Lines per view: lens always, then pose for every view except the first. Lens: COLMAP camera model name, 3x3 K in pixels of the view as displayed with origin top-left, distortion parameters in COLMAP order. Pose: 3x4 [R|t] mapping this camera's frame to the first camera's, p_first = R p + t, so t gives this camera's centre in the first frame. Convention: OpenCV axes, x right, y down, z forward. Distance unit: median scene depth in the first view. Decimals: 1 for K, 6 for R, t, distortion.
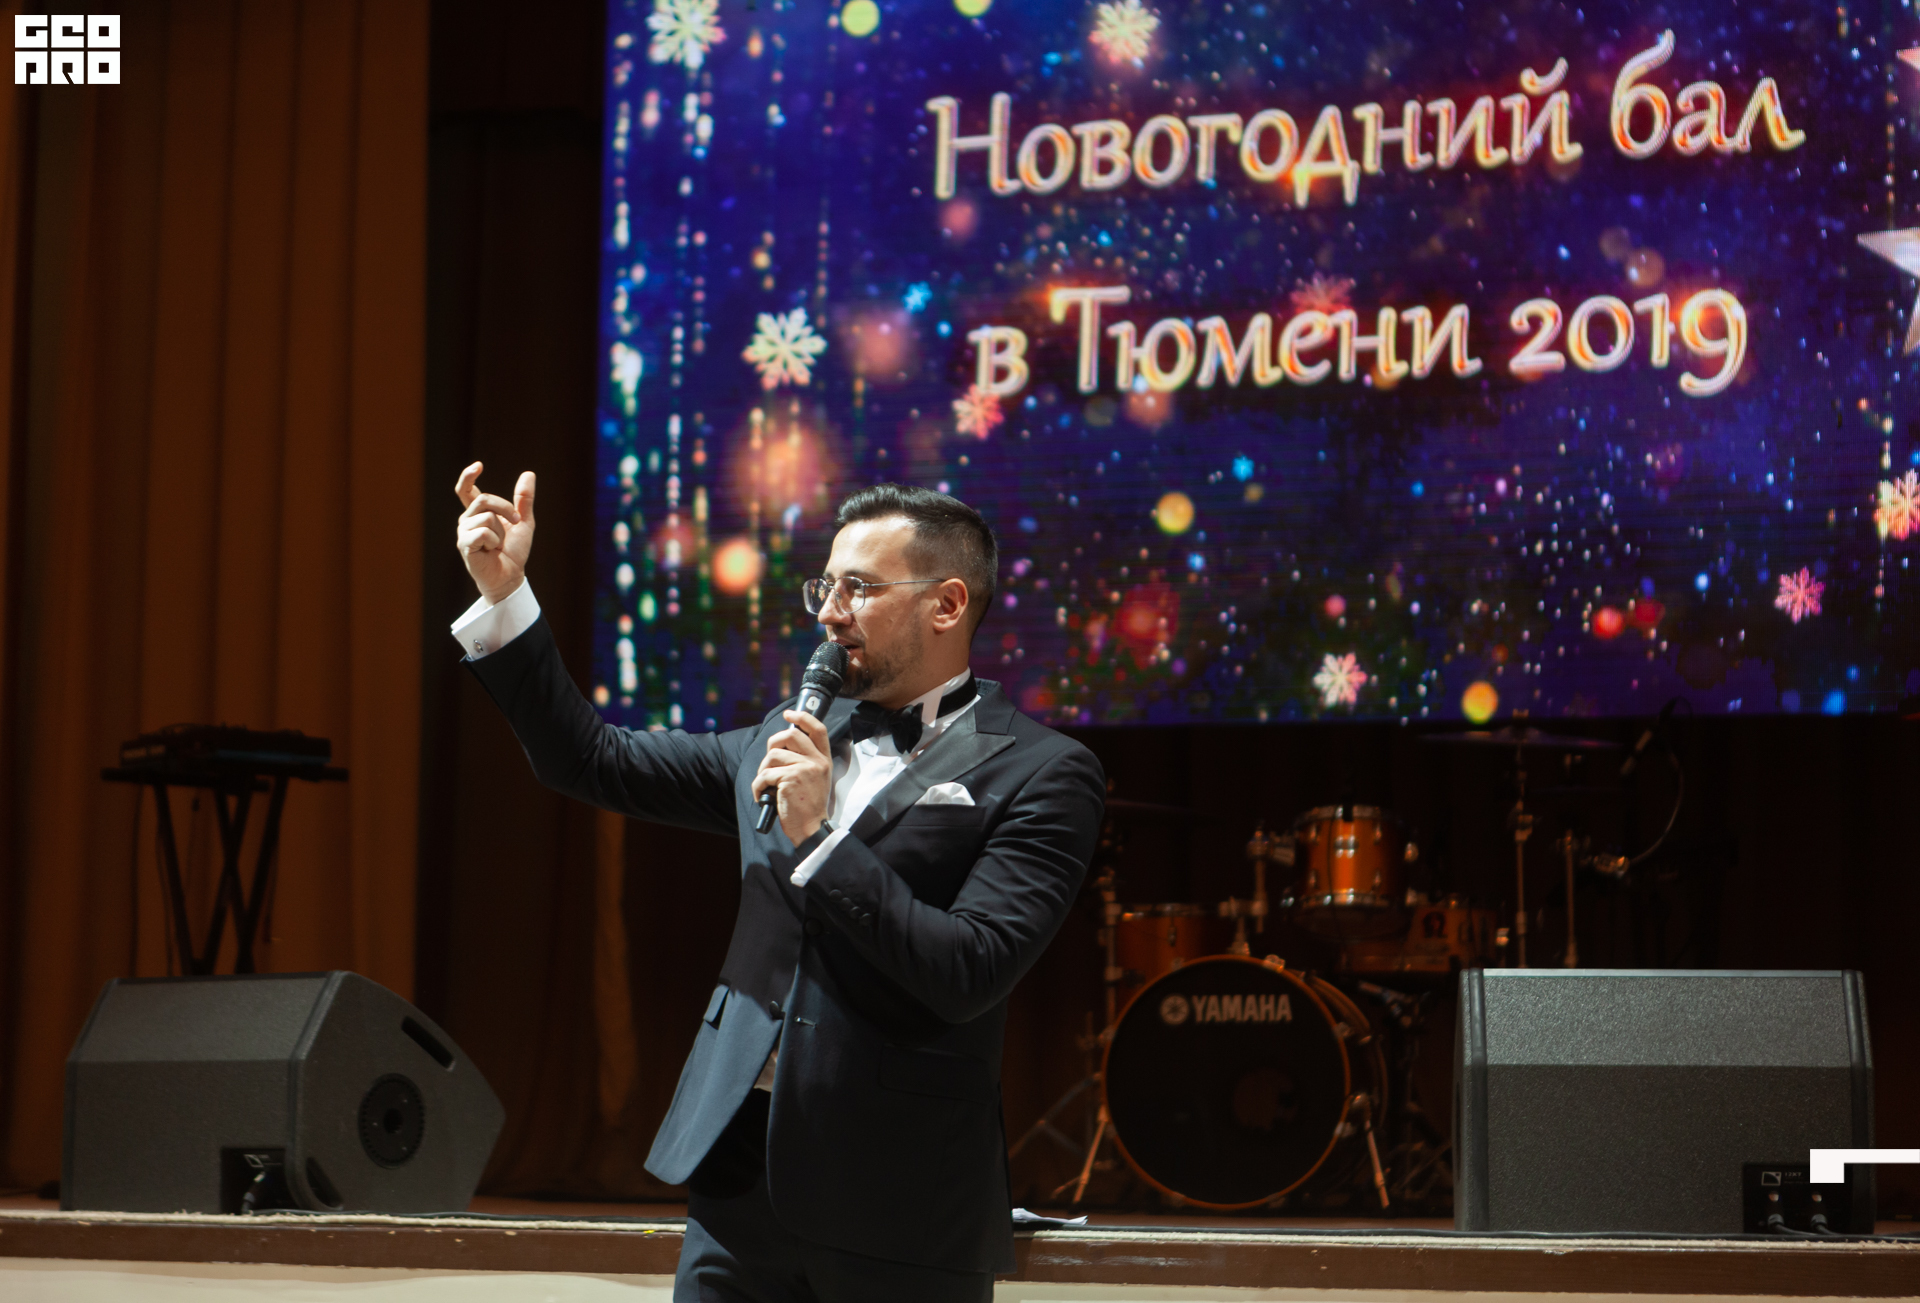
lens RADIAL K [[4207.5, 0, 791.4], [0, 4207.5, 541.3], [0, 0, 1]] dist [-0.031036, -0.177328]
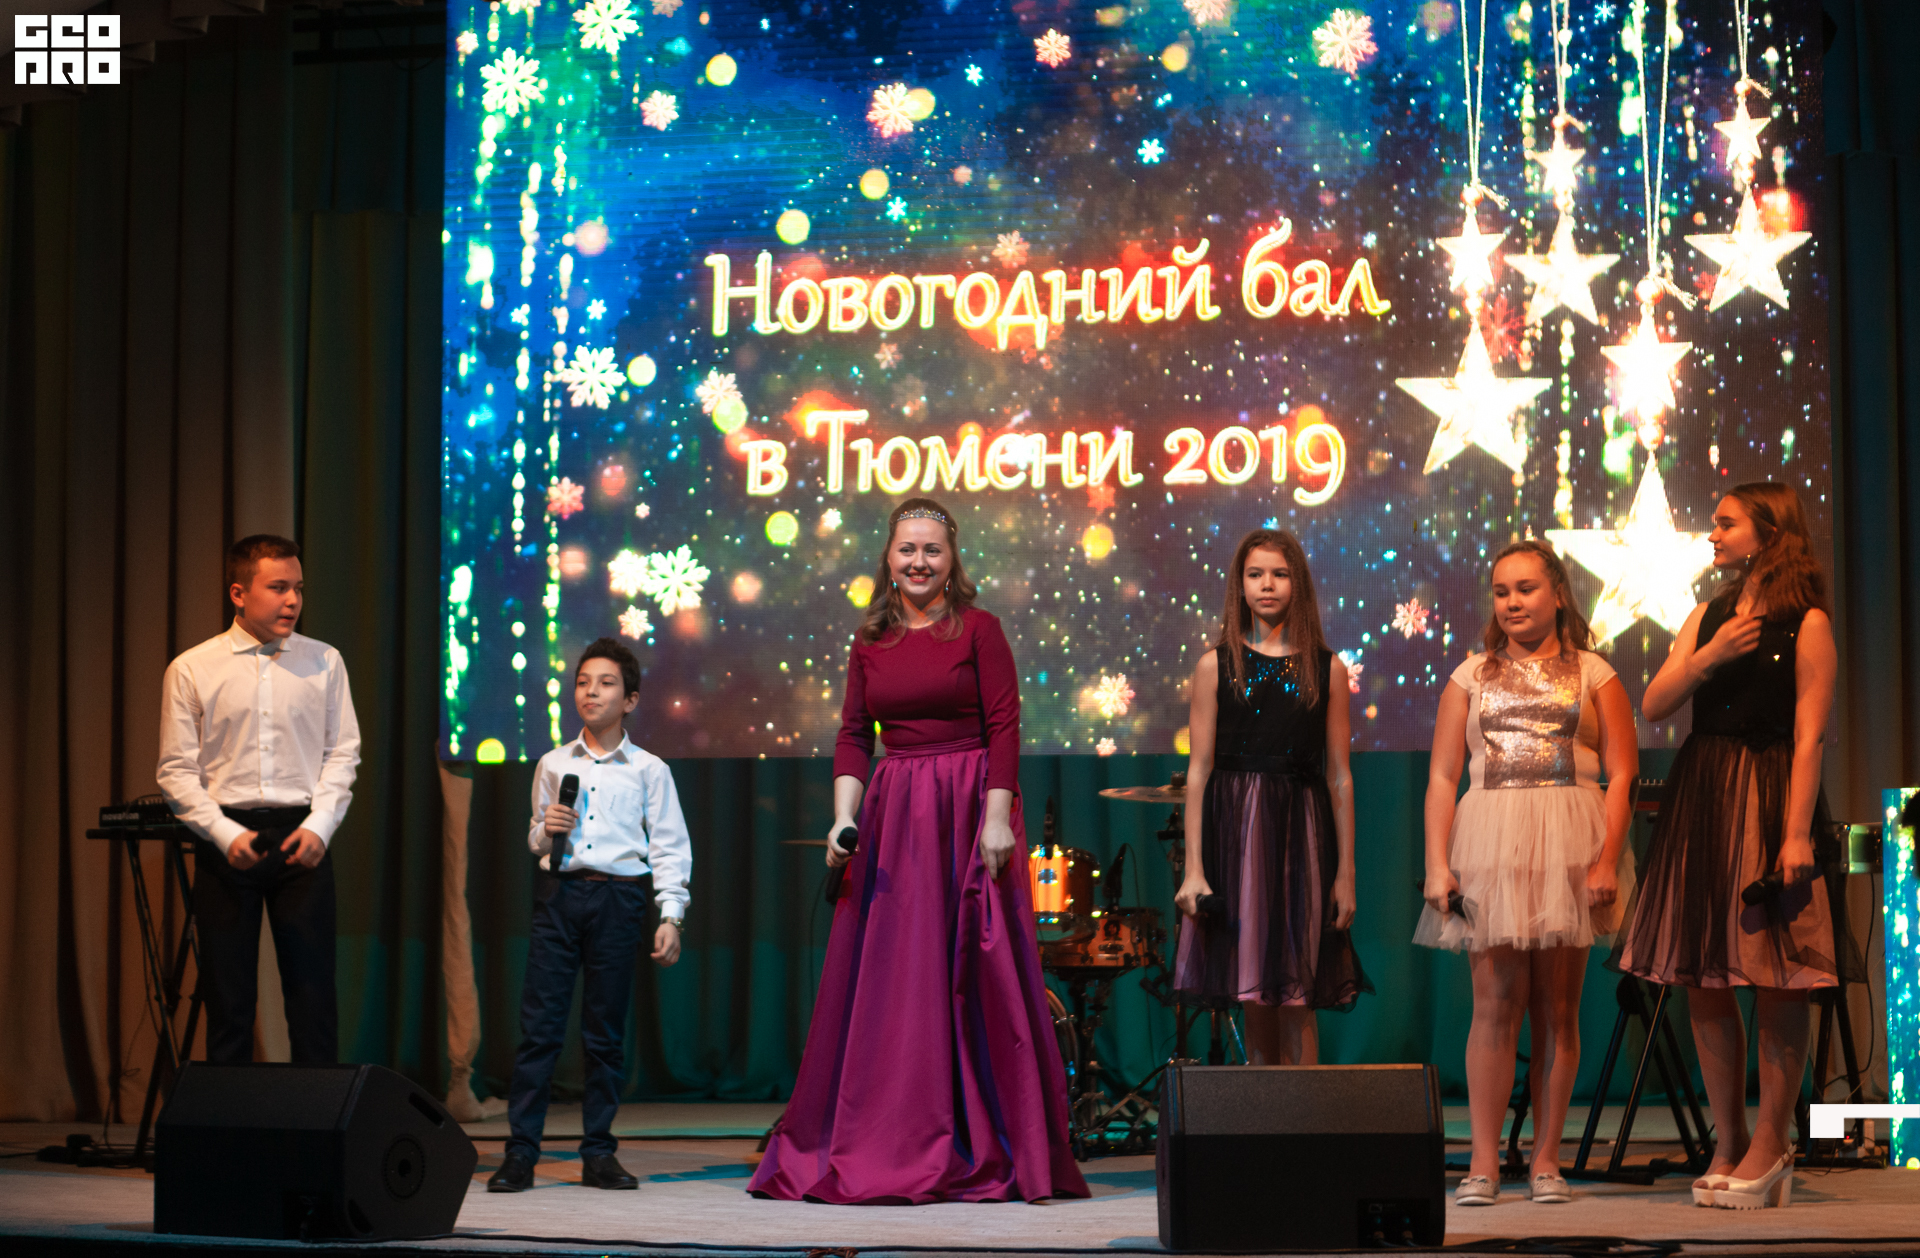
lens RADIAL K [[3846.5, 0, 915.6], [0, 3846.5, 635.6], [0, 0, 1]] dist [-0.071962, 0.069370]
pose [[0.992718, -0.008891, 0.120137, -0.047381], [0.000241, 0.997417, 0.071830, -0.079108], [-0.120465, -0.071278, 0.990155, -0.164257]]
